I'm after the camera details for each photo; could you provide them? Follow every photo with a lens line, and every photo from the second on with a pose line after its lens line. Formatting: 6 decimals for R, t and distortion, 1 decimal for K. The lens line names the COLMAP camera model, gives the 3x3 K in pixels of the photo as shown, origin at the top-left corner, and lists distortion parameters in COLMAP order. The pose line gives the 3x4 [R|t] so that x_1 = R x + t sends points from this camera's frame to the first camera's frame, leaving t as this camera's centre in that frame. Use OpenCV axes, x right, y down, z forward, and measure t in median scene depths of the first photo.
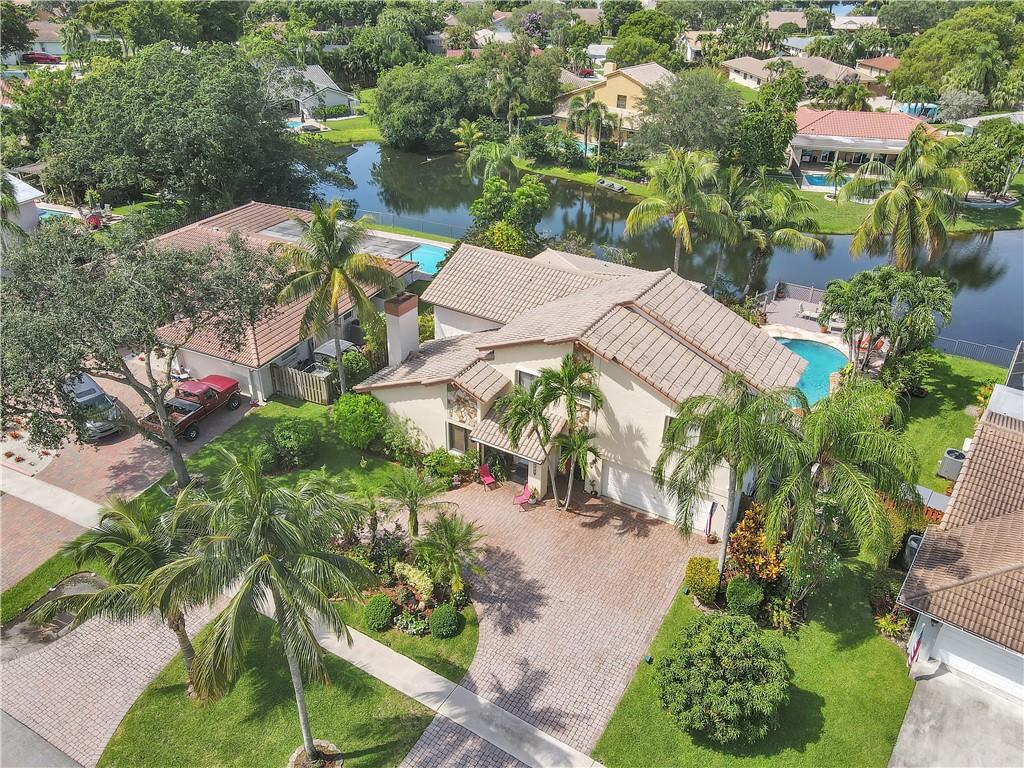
lens RADIAL K [[756.7, 0, 509.9], [0, 756.7, 376.1], [0, 0, 1]] dist [-0.003774, 0.005378]
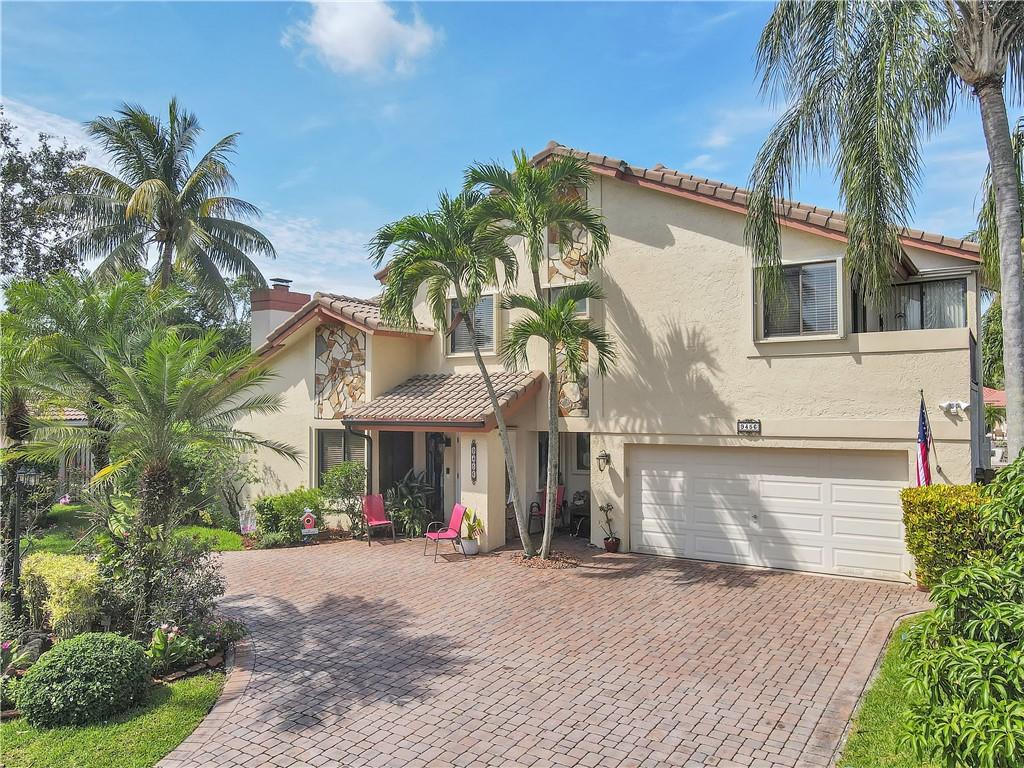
lens RADIAL K [[756.7, 0, 509.9], [0, 756.7, 376.1], [0, 0, 1]] dist [-0.003774, 0.005378]
pose [[0.999344, -0.010645, -0.034611, 0.072574], [-0.009756, 0.841316, -0.540456, 0.329983], [0.034872, 0.540439, 0.840660, 0.612613]]
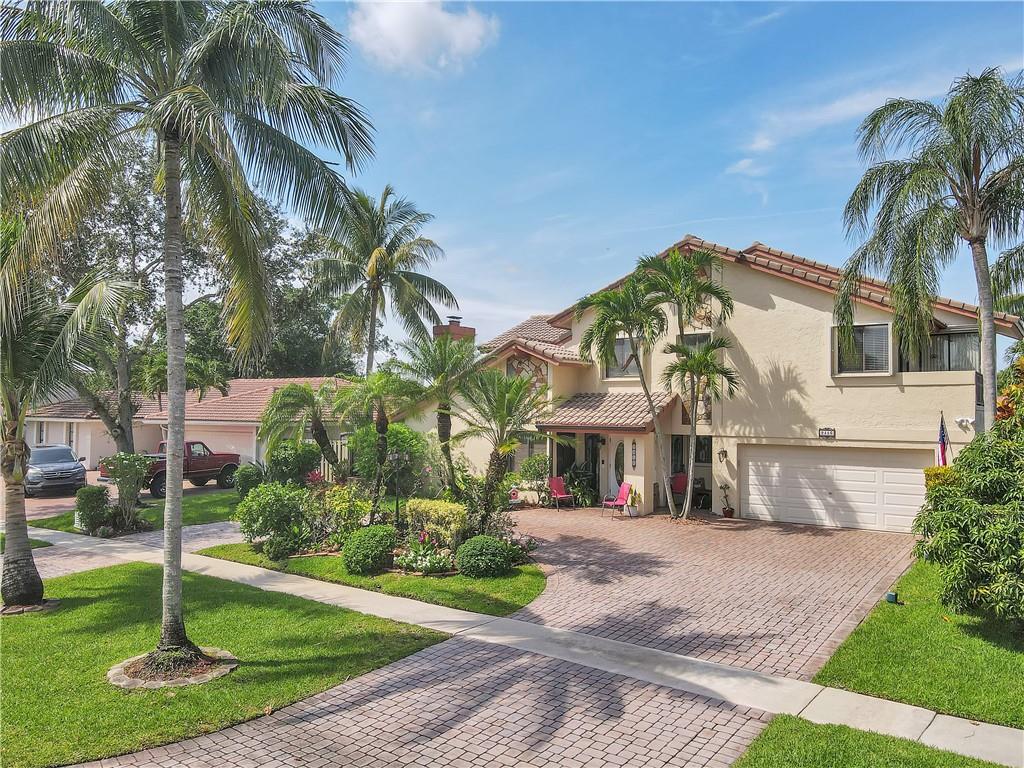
lens RADIAL K [[764.4, 0, 512.0], [0, 764.4, 384.0], [0, 0, 1]] dist [0.007569, 0.000560]
pose [[0.996644, 0.000650, -0.081852, -0.019072], [-0.044703, 0.841993, -0.537634, 0.445468], [0.068570, 0.539488, 0.839196, 0.410573]]
